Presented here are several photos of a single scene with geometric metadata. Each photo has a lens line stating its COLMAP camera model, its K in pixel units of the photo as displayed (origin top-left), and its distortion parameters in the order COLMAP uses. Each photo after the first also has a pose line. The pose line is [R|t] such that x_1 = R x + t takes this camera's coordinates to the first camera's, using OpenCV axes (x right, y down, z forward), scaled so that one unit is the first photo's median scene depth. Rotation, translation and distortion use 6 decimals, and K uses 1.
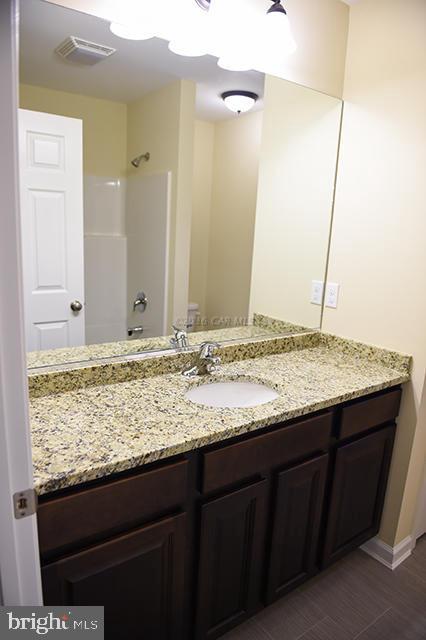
lens RADIAL K [[433.4, 0, 212.6], [0, 433.4, 318.1], [0, 0, 1]] dist [-0.051850, -0.002254]
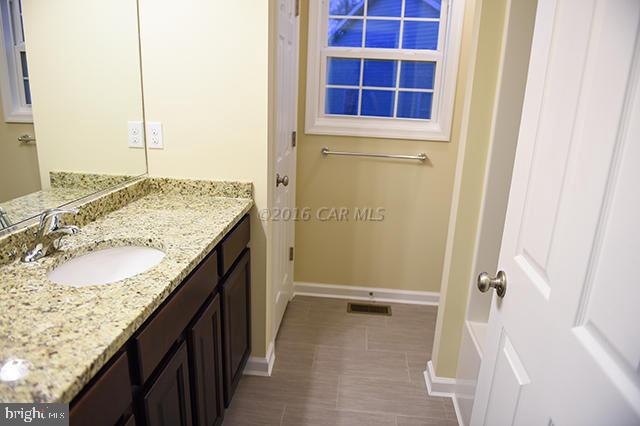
lens RADIAL K [[433.4, 0, 317.9], [0, 433.4, 212.4], [0, 0, 1]] dist [-0.051850, -0.002254]
pose [[0.667174, -0.227973, 0.709160, -0.218185], [0.149585, 0.973627, 0.172262, 0.001184], [-0.729729, -0.008849, 0.683680, 0.152209]]
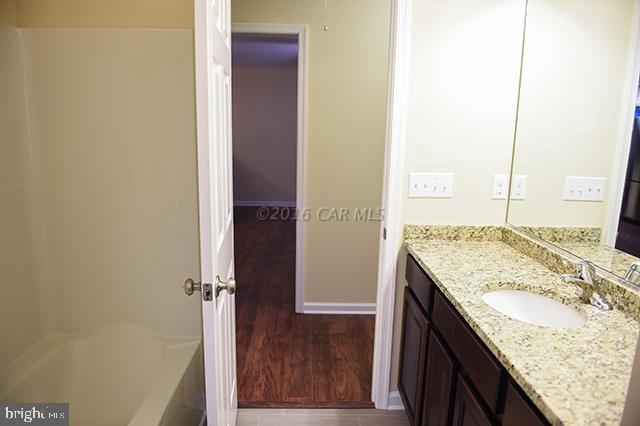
lens RADIAL K [[433.4, 0, 321.3], [0, 433.4, 213.2], [0, 0, 1]] dist [-0.051850, -0.002254]
pose [[-0.562340, 0.090225, -0.821969, 0.895675], [-0.226765, 0.939095, 0.258220, -0.120605], [0.795205, 0.331601, -0.507631, 0.943624]]
